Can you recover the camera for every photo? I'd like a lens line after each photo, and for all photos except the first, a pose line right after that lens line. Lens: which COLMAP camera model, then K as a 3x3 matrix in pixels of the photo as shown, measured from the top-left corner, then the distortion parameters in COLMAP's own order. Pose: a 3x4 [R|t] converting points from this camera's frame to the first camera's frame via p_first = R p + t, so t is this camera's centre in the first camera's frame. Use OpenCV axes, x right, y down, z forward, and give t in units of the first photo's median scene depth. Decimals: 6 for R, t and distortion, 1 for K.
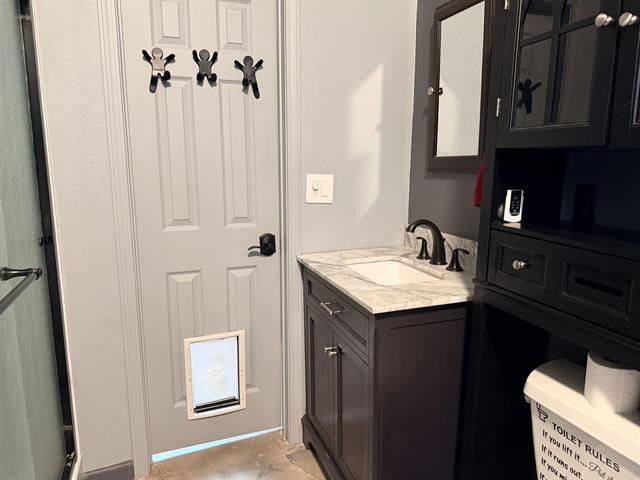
lens RADIAL K [[463.2, 0, 320.0], [0, 463.2, 240.0], [0, 0, 1]] dist [0.044448, -0.002456]
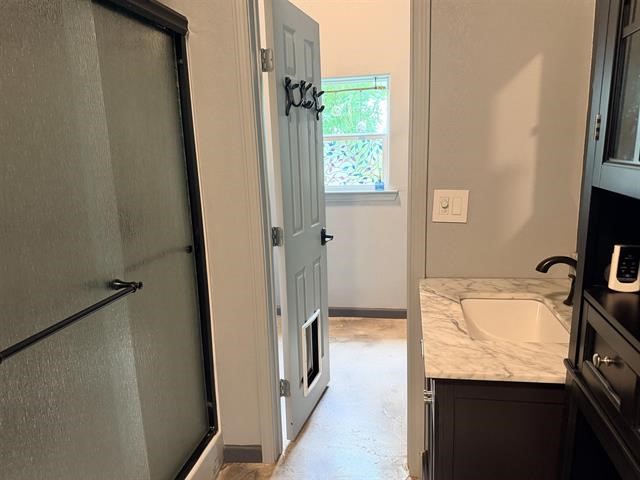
lens RADIAL K [[464.5, 0, 320.0], [0, 464.5, 240.0], [0, 0, 1]] dist [-0.005222, -0.002969]
pose [[0.863289, 0.073427, -0.499341, 0.242213], [-0.056134, 0.997191, 0.049587, -0.081658], [0.501579, -0.014778, 0.864986, 0.132982]]
